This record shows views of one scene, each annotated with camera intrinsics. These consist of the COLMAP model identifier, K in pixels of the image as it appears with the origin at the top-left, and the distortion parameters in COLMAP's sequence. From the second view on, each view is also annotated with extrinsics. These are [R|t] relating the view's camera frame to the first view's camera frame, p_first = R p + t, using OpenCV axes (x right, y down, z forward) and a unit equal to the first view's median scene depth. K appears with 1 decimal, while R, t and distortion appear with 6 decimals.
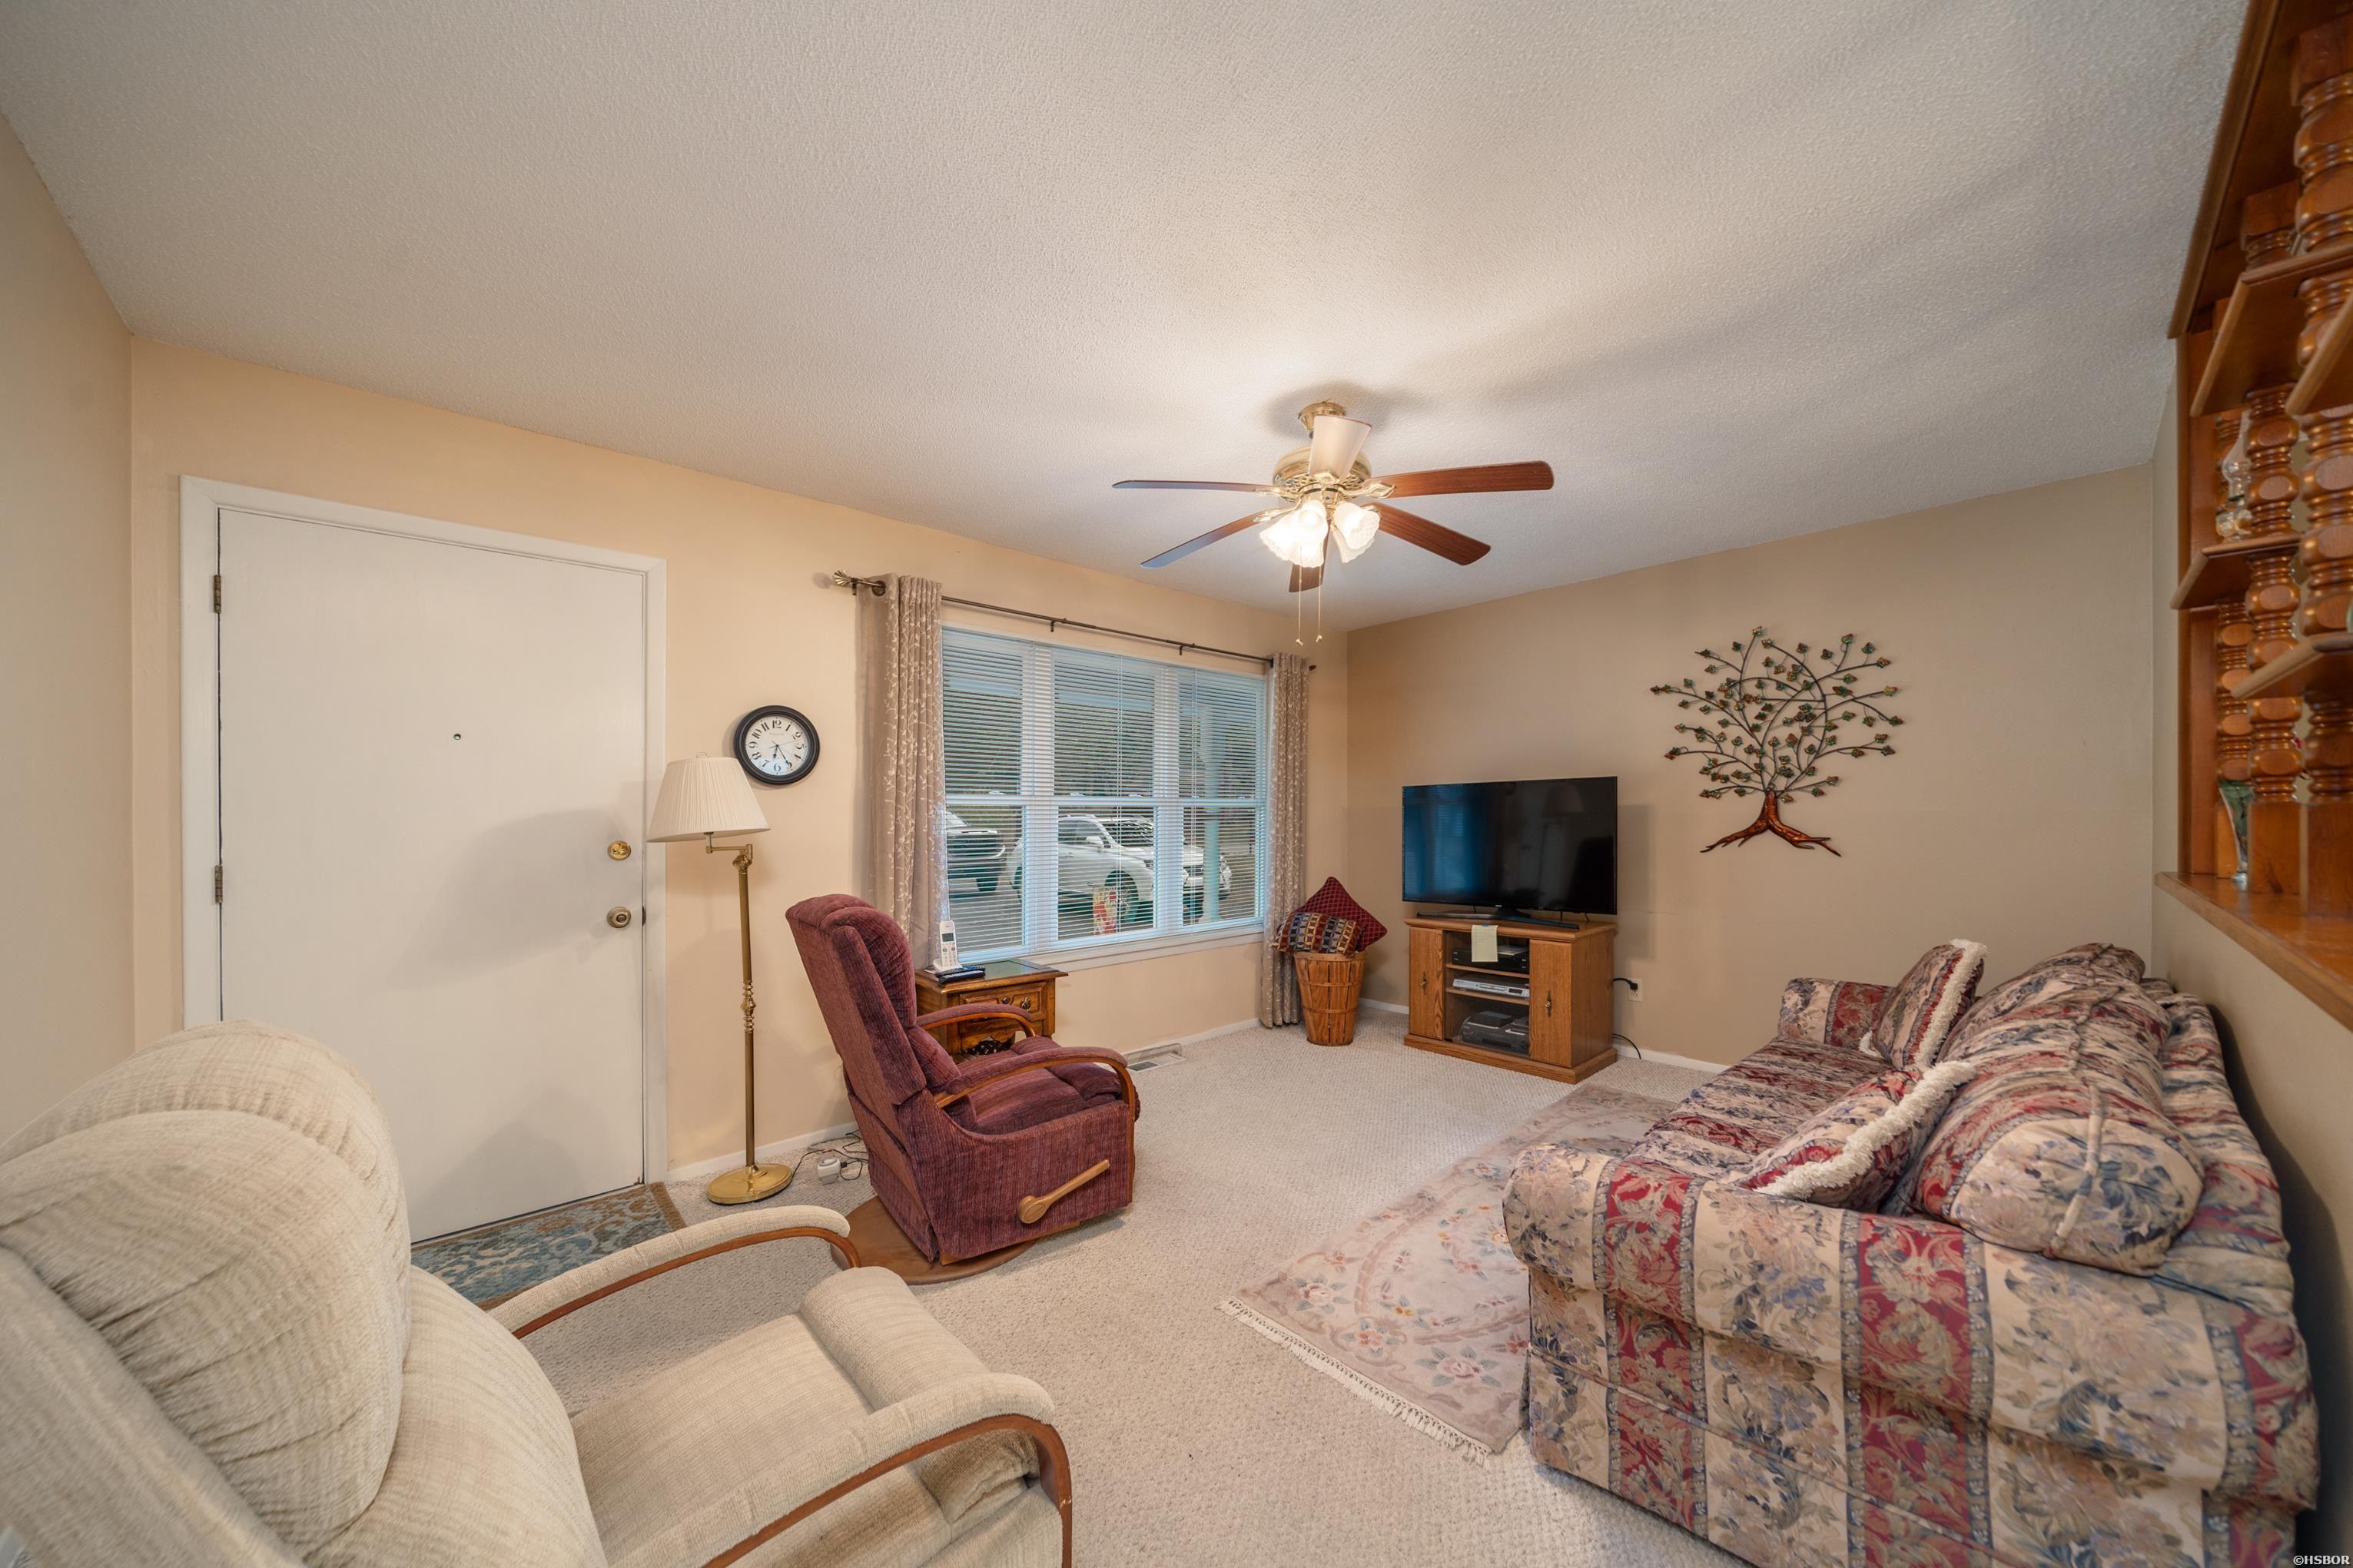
lens RADIAL K [[807.2, 0, 1211.3], [0, 807.2, 821.5], [0, 0, 1]] dist [0.000014, 0.000004]
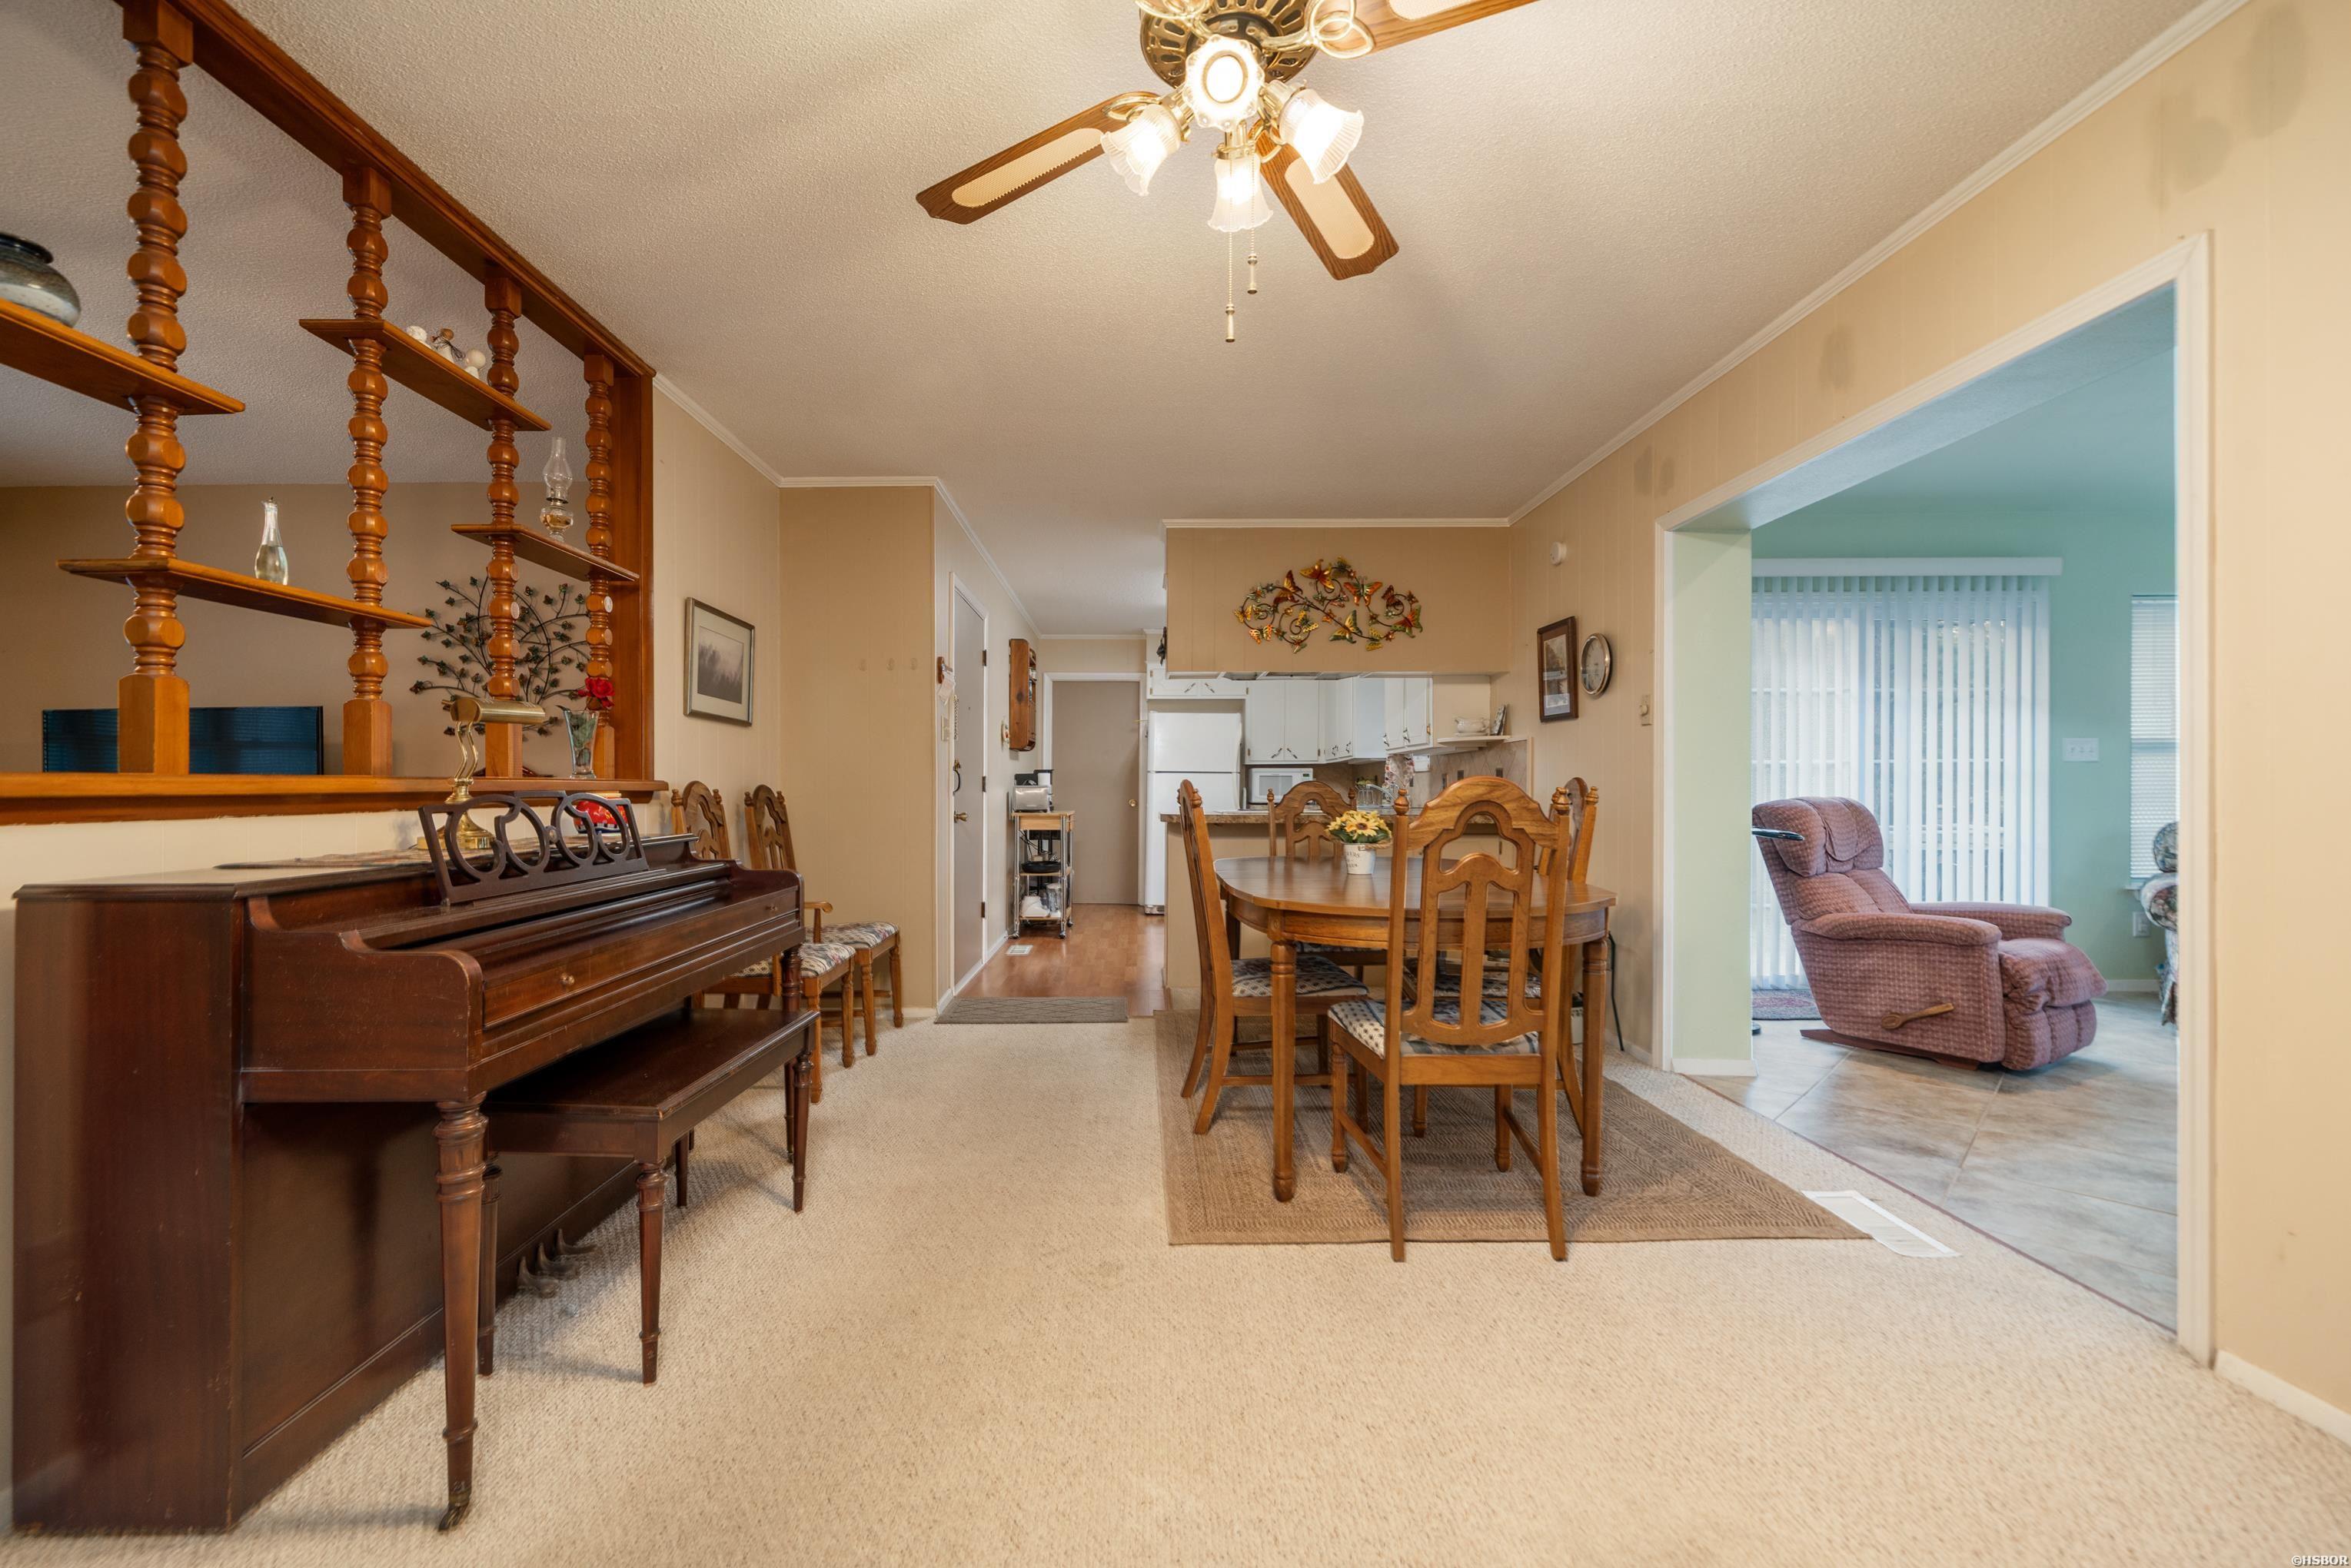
lens RADIAL K [[981.3, 0, 1130.6], [0, 981.3, 805.9], [0, 0, 1]] dist [-0.002294, -0.000187]
pose [[0.701827, -0.006692, 0.712316, 0.373285], [0.003695, 0.999977, 0.005753, 0.054722], [-0.712338, -0.001405, 0.701836, -0.425684]]
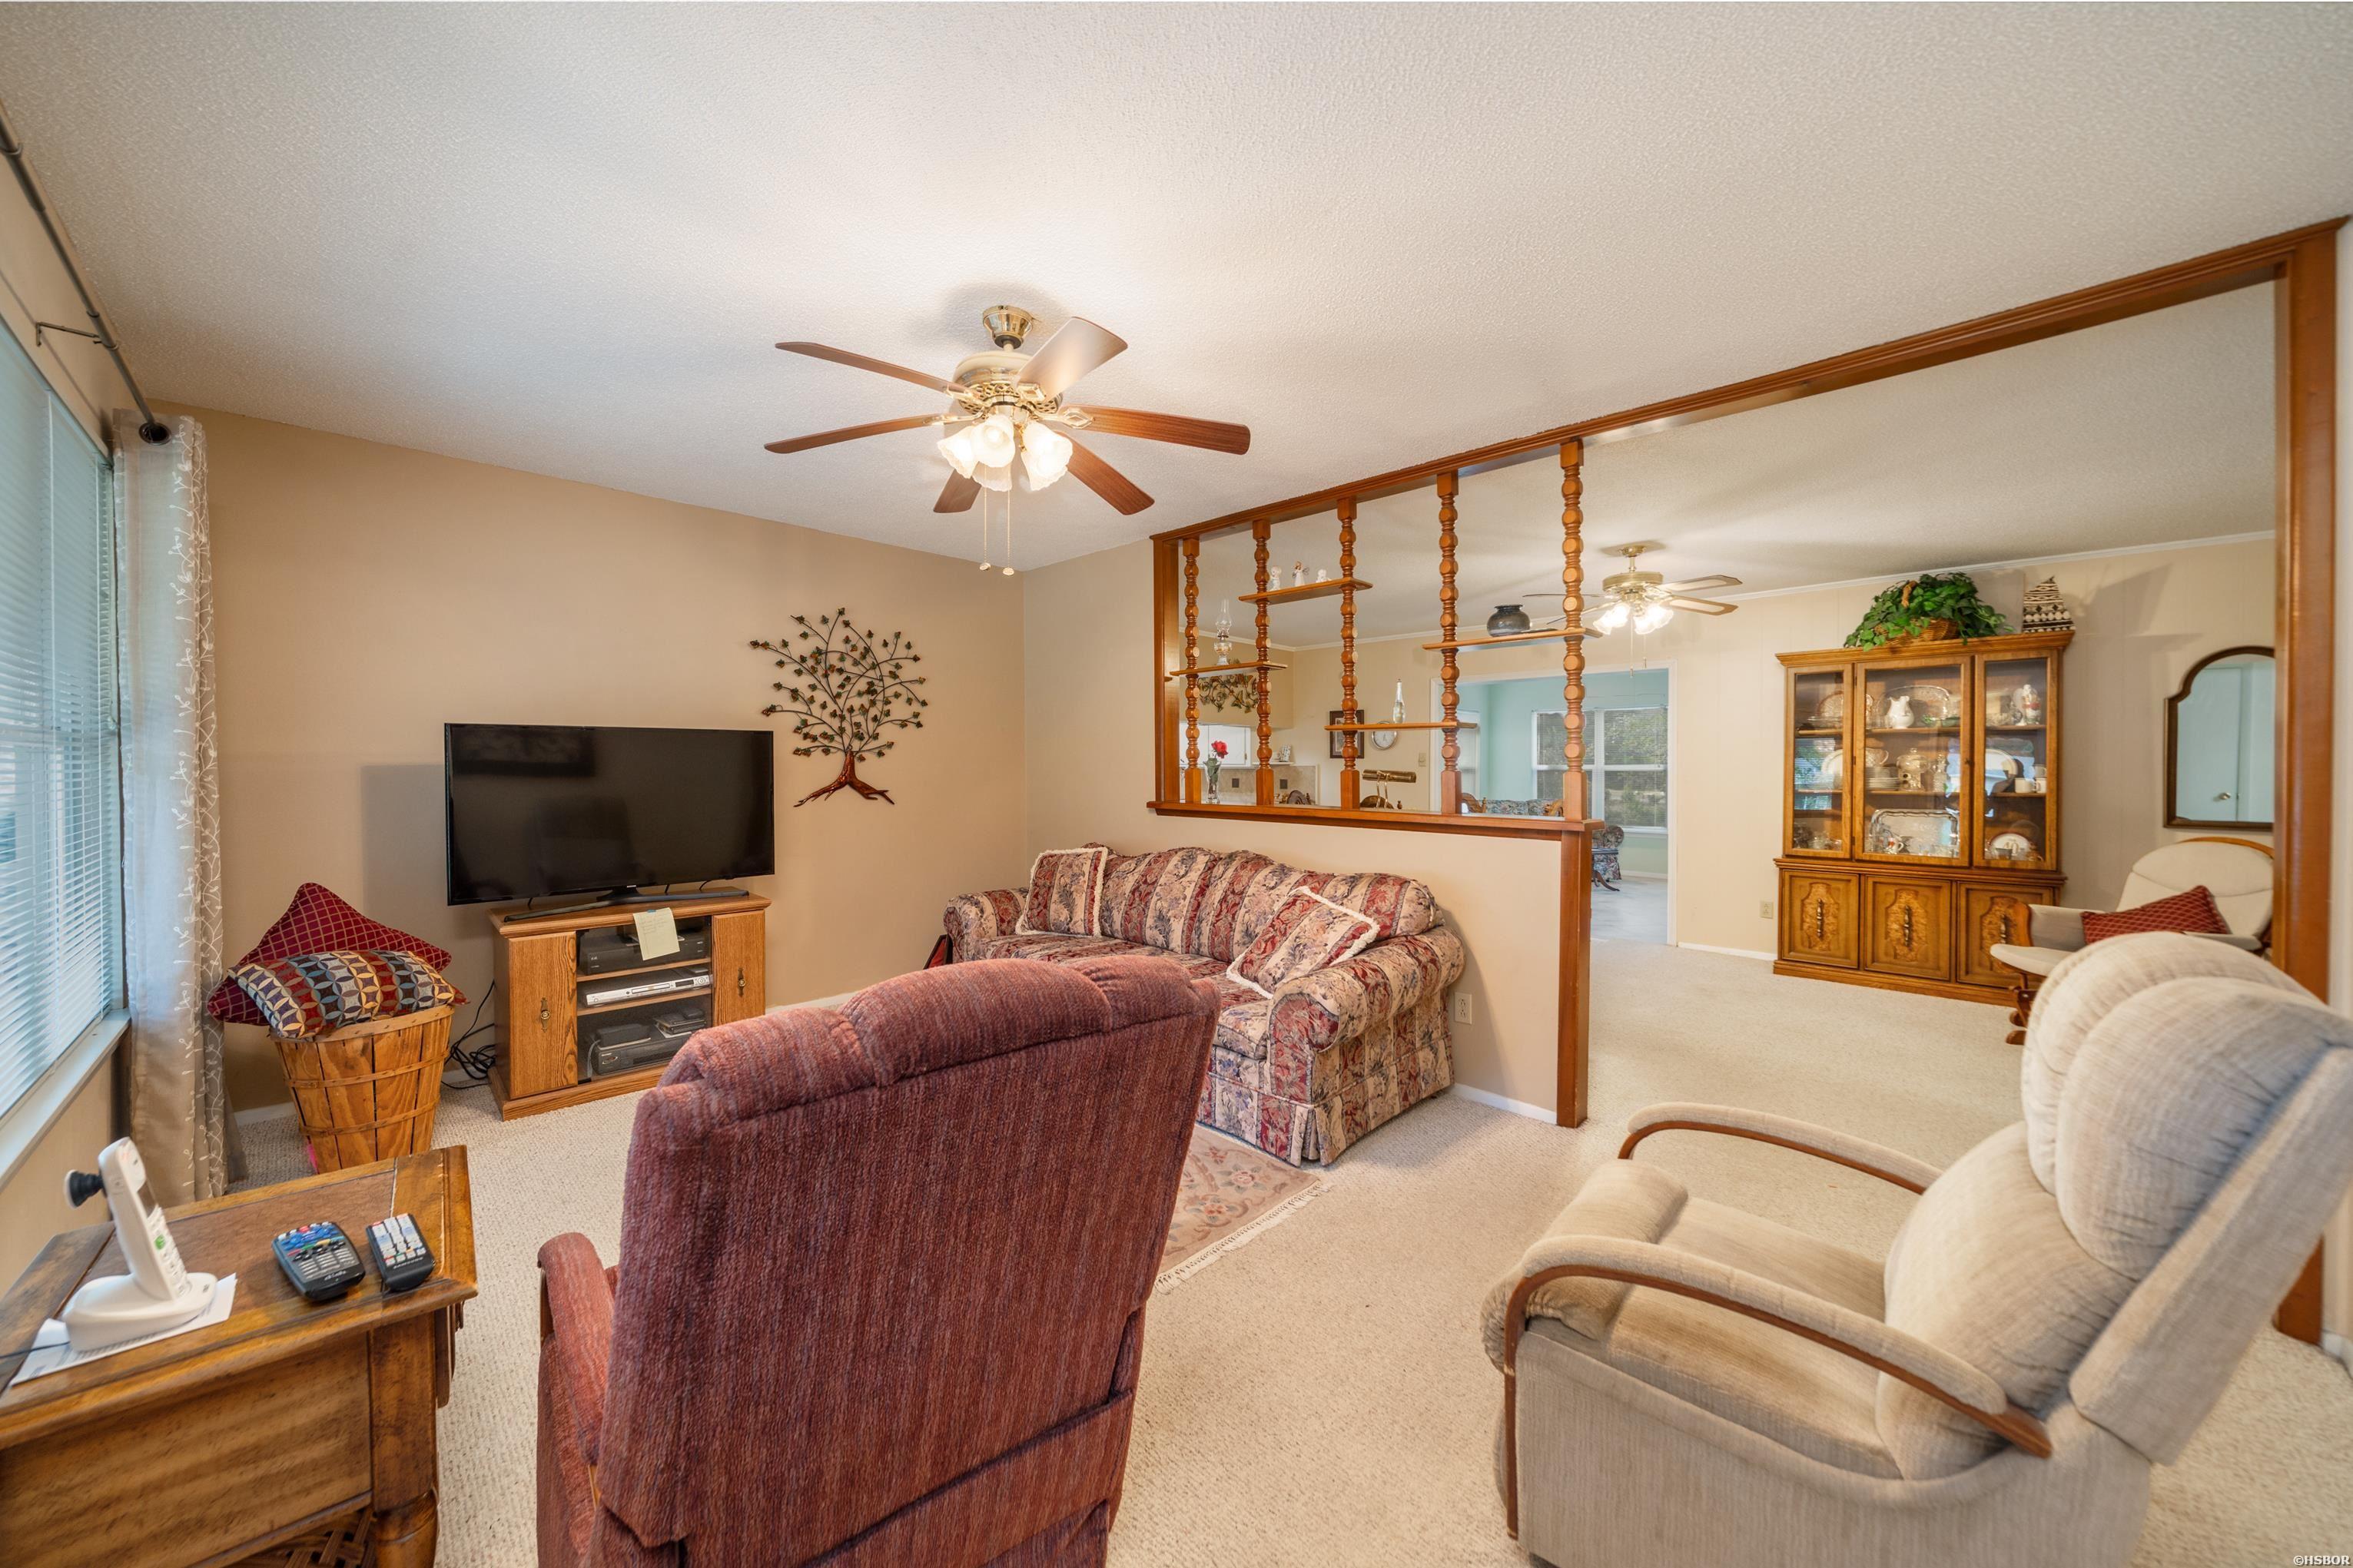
lens RADIAL K [[826.5, 0, 1189.7], [0, 826.5, 789.8], [0, 0, 1]] dist [-0.000378, -0.000002]
pose [[-0.025025, -0.017140, 0.999540, -0.521892], [0.003069, 0.999847, 0.017222, -0.001032], [-0.999682, 0.003498, -0.024969, 0.546669]]
